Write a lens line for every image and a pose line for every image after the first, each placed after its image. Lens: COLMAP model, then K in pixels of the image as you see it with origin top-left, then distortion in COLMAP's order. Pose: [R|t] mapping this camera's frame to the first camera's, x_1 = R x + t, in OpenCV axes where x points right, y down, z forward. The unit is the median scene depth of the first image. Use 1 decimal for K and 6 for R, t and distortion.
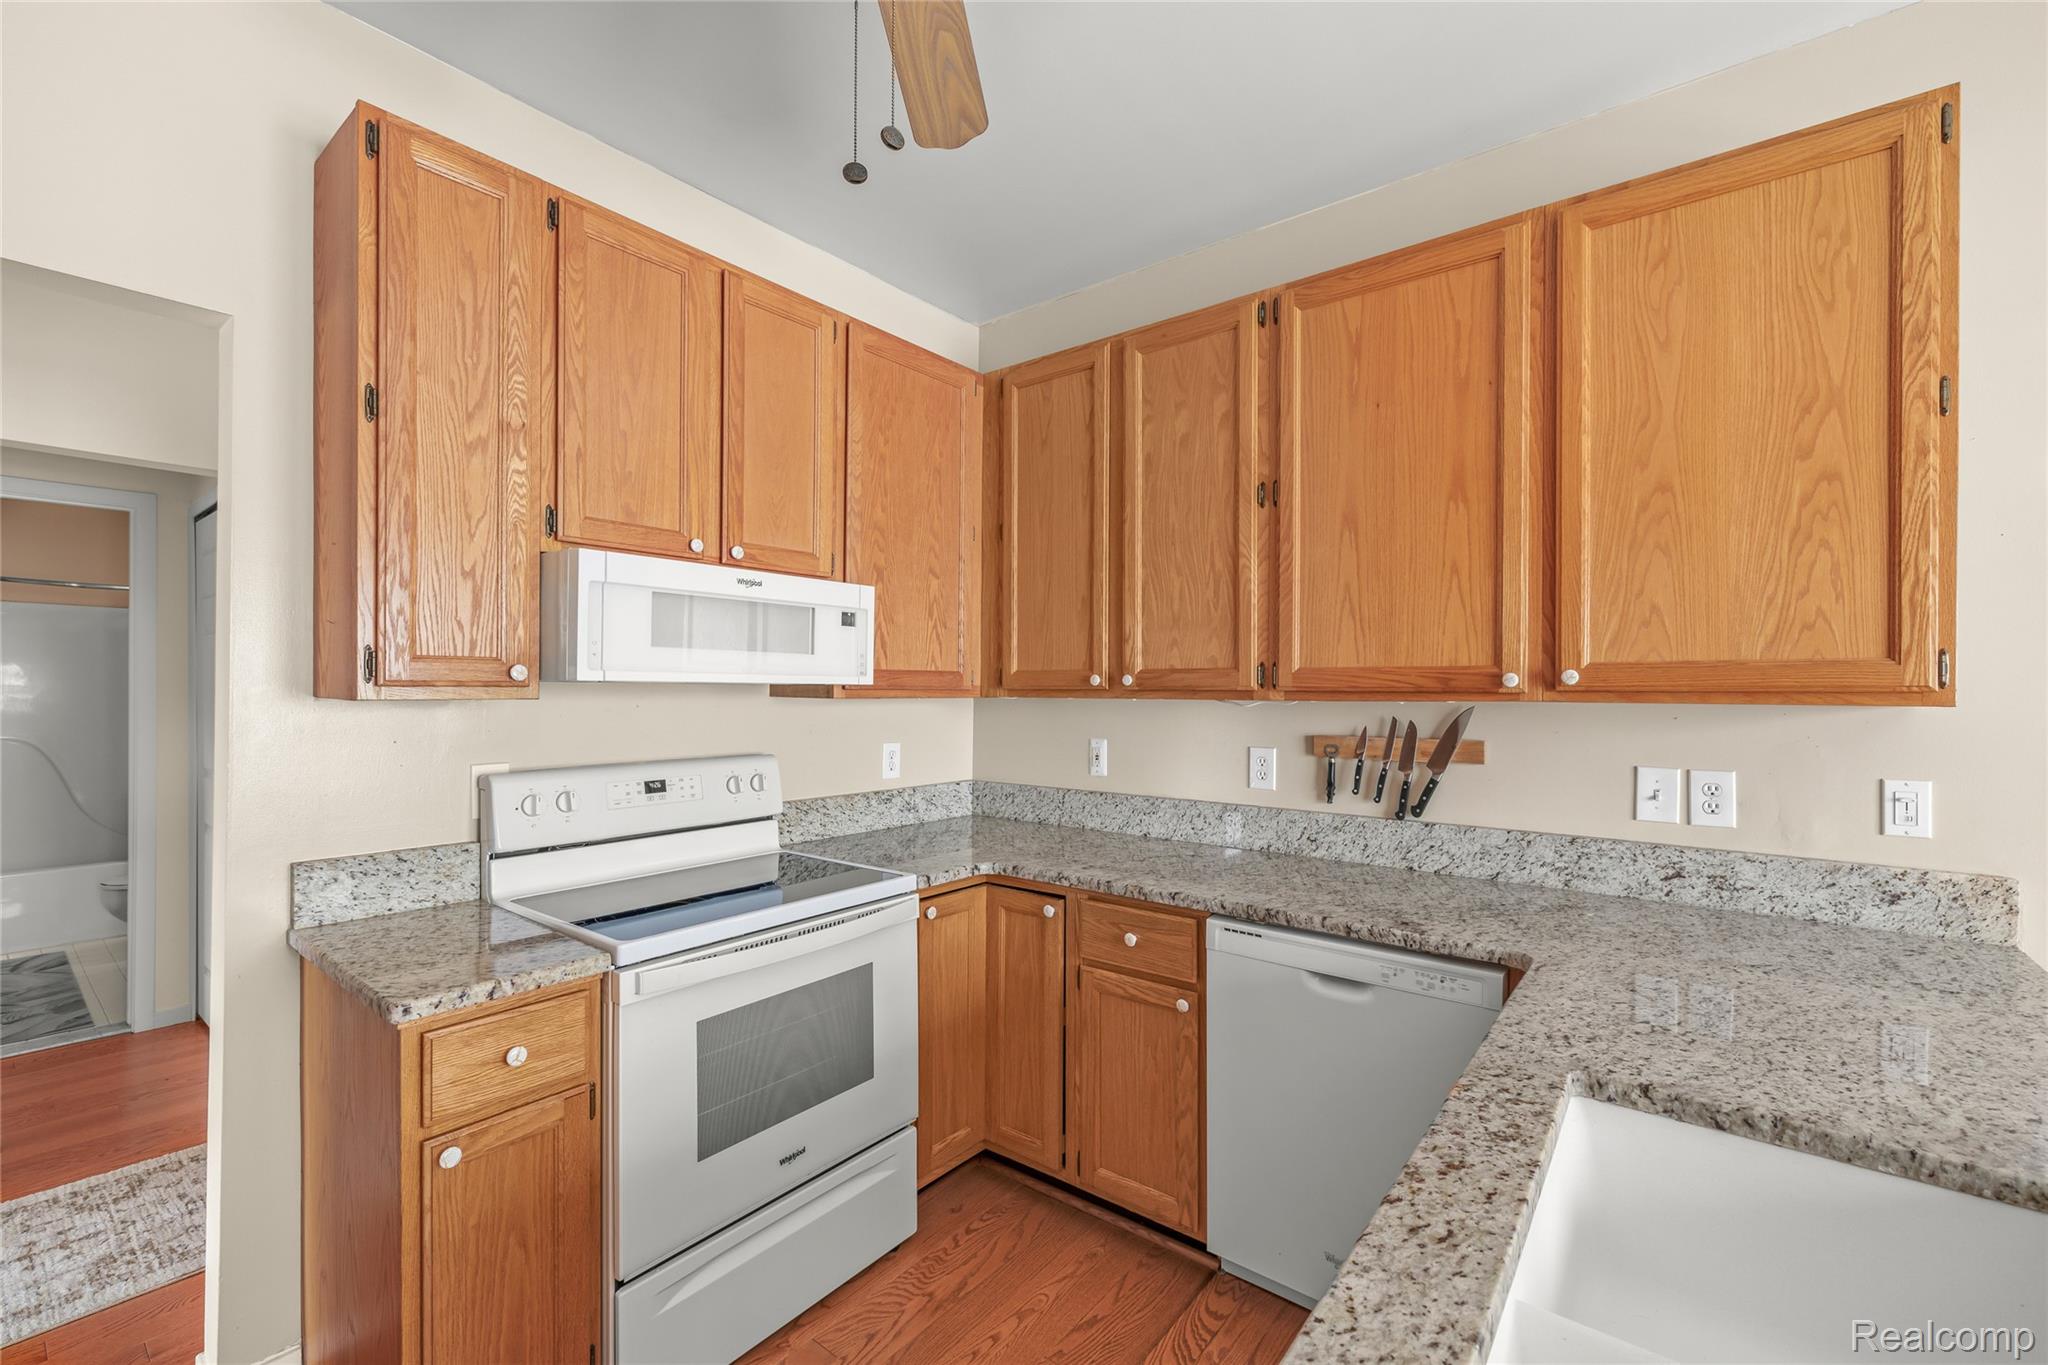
lens RADIAL K [[873.2, 0, 1009.4], [0, 873.2, 689.6], [0, 0, 1]] dist [0.004641, -0.000237]
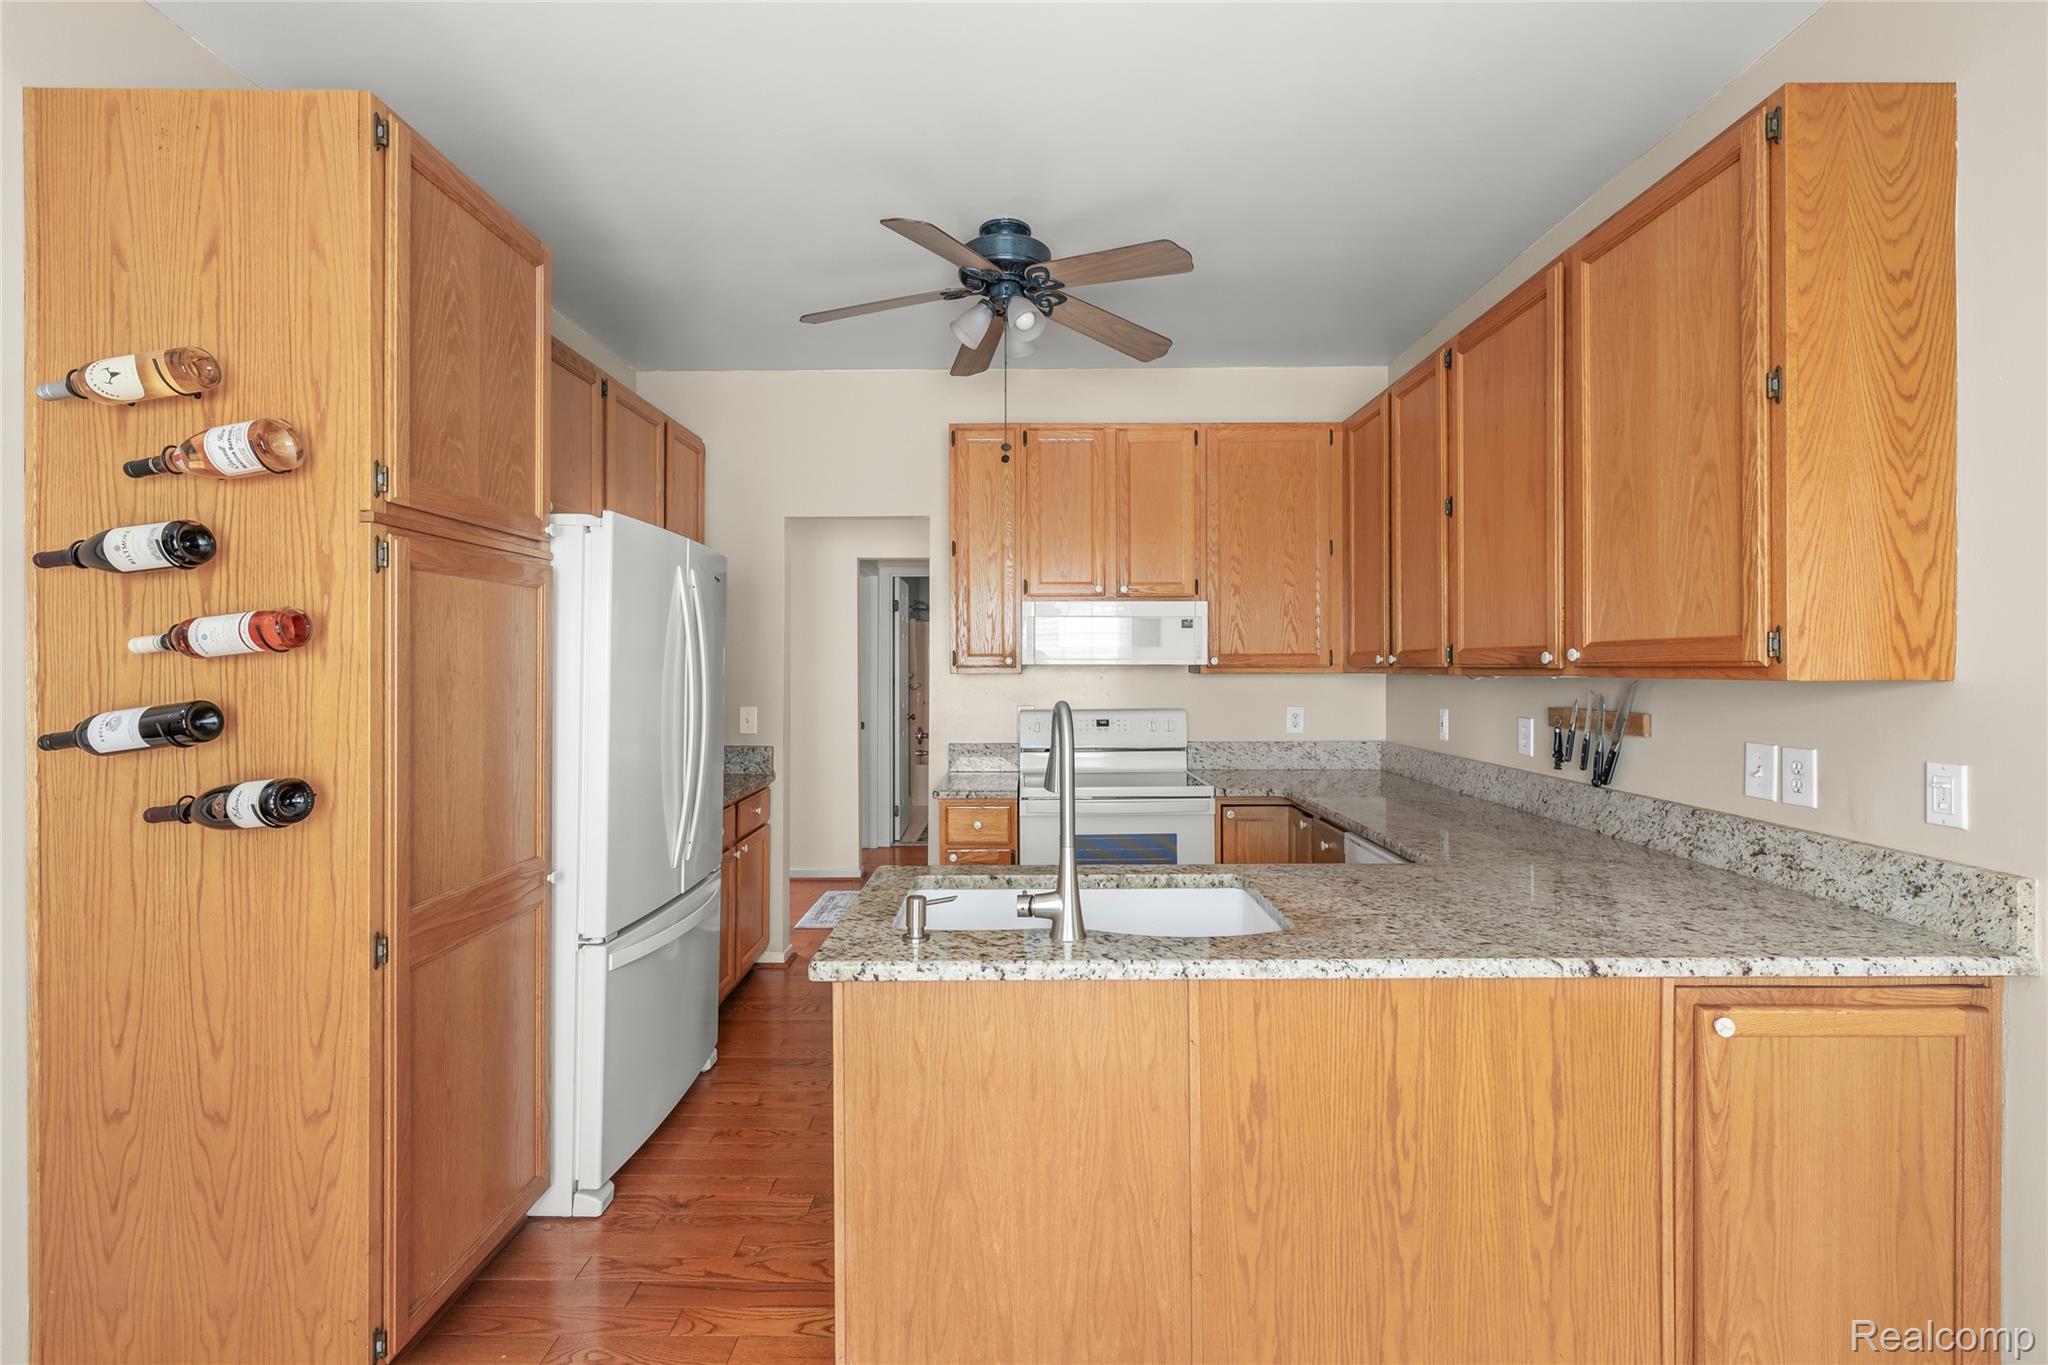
lens RADIAL K [[873.2, 0, 1003.0], [0, 873.2, 663.5], [0, 0, 1]] dist [0.004641, -0.000237]
pose [[0.610820, -0.008679, -0.791722, 0.943304], [0.004517, 0.999962, -0.007477, 0.002333], [0.791757, 0.000991, 0.610836, -0.263326]]
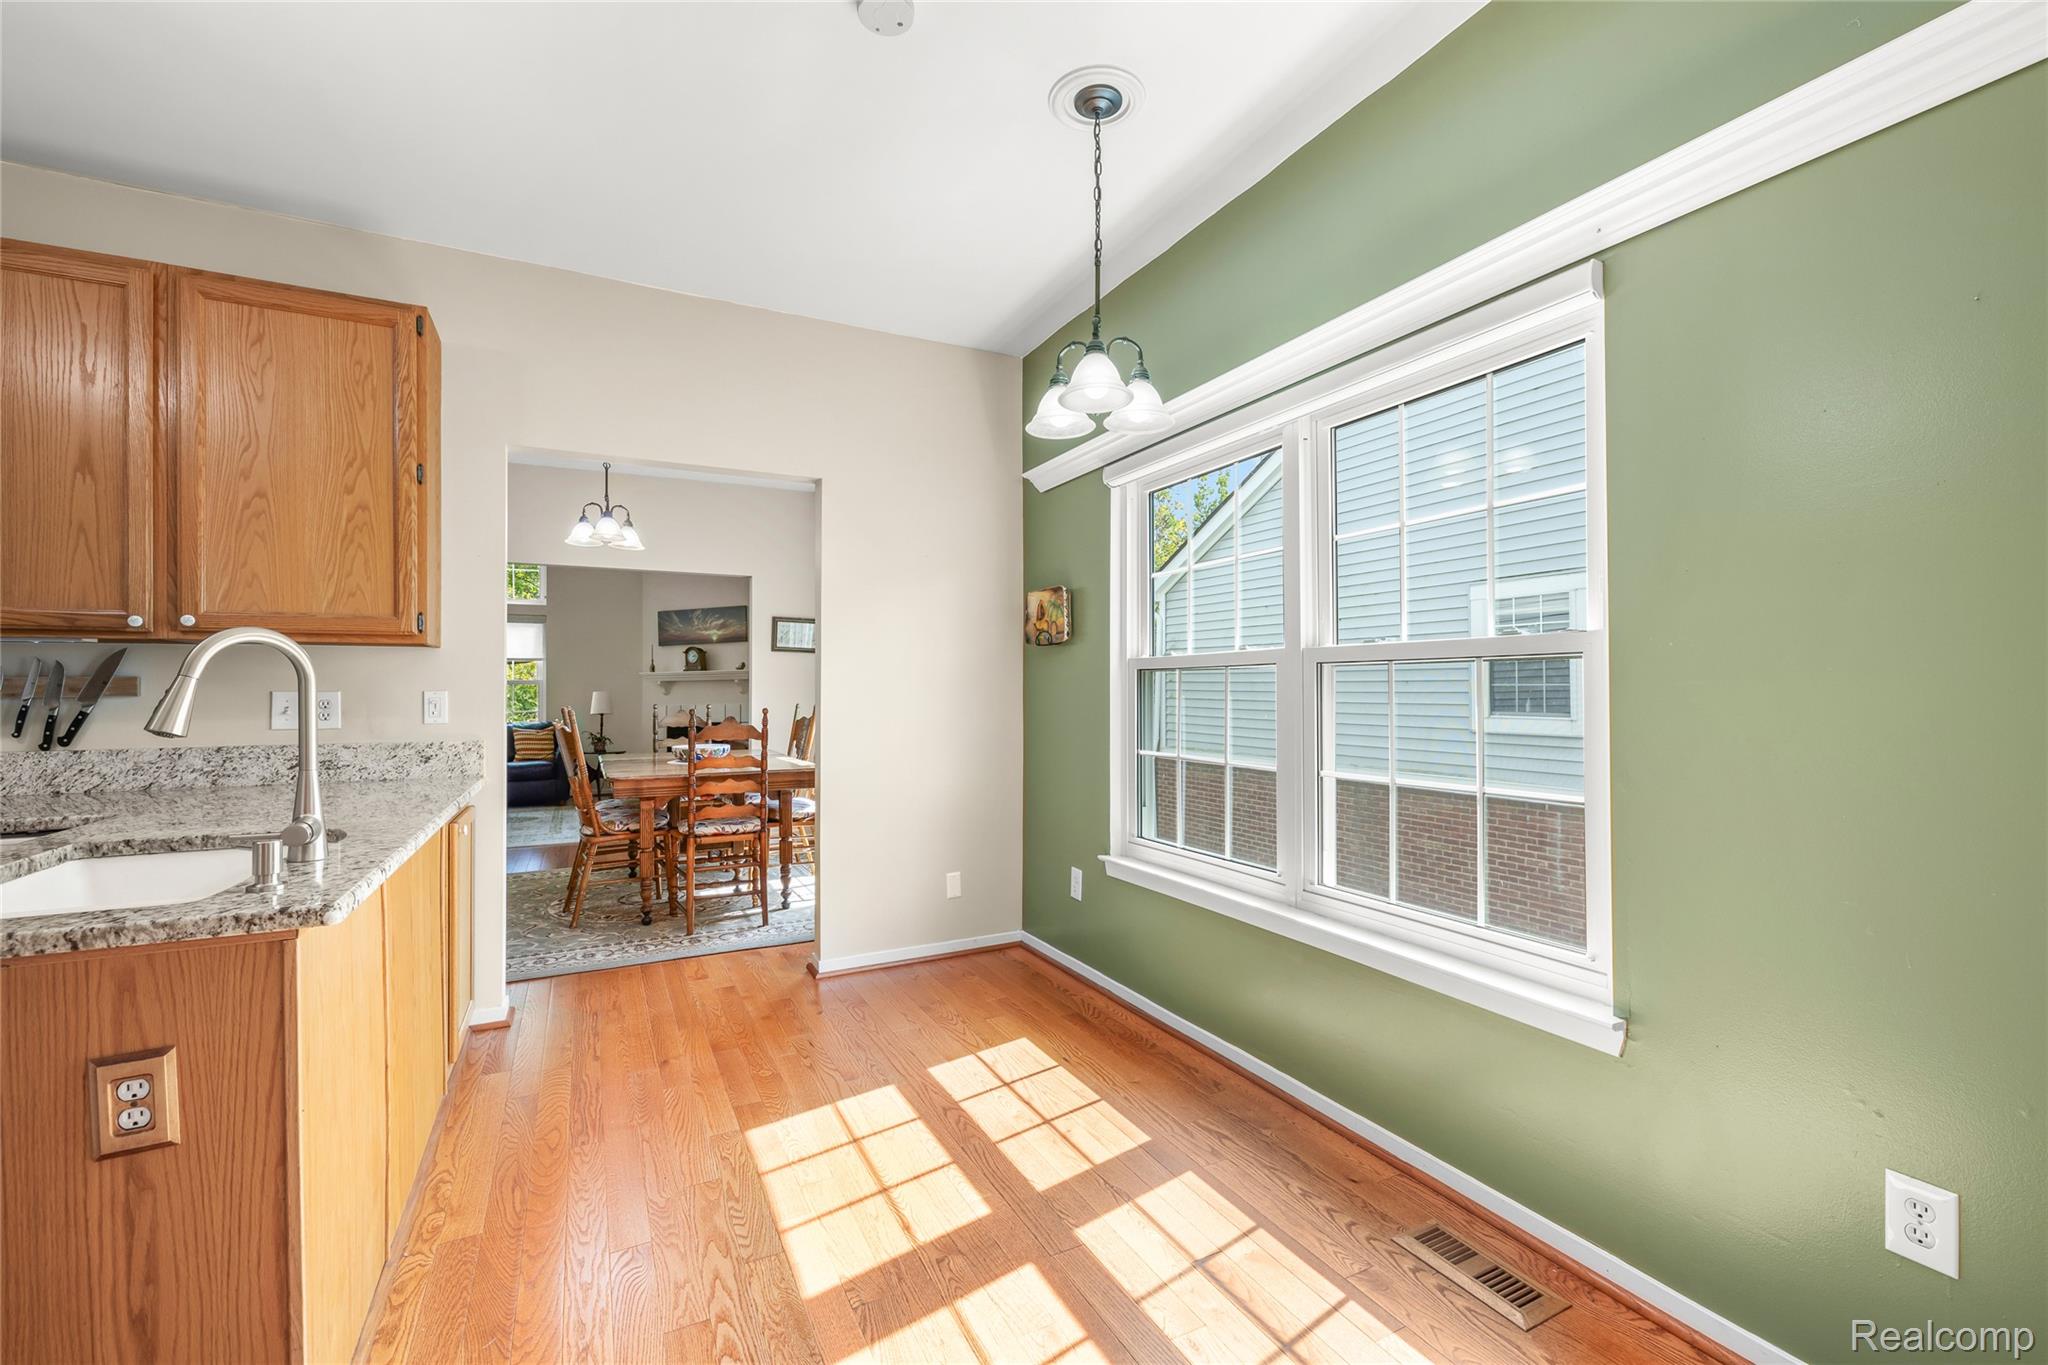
lens RADIAL K [[873.2, 0, 1053.7], [0, 873.2, 688.2], [0, 0, 1]] dist [0.004641, -0.000237]
pose [[0.413828, -0.002667, 0.910351, -0.039682], [0.007298, 0.999973, -0.000389, 0.087889], [-0.910326, 0.006805, 0.413836, -0.684113]]
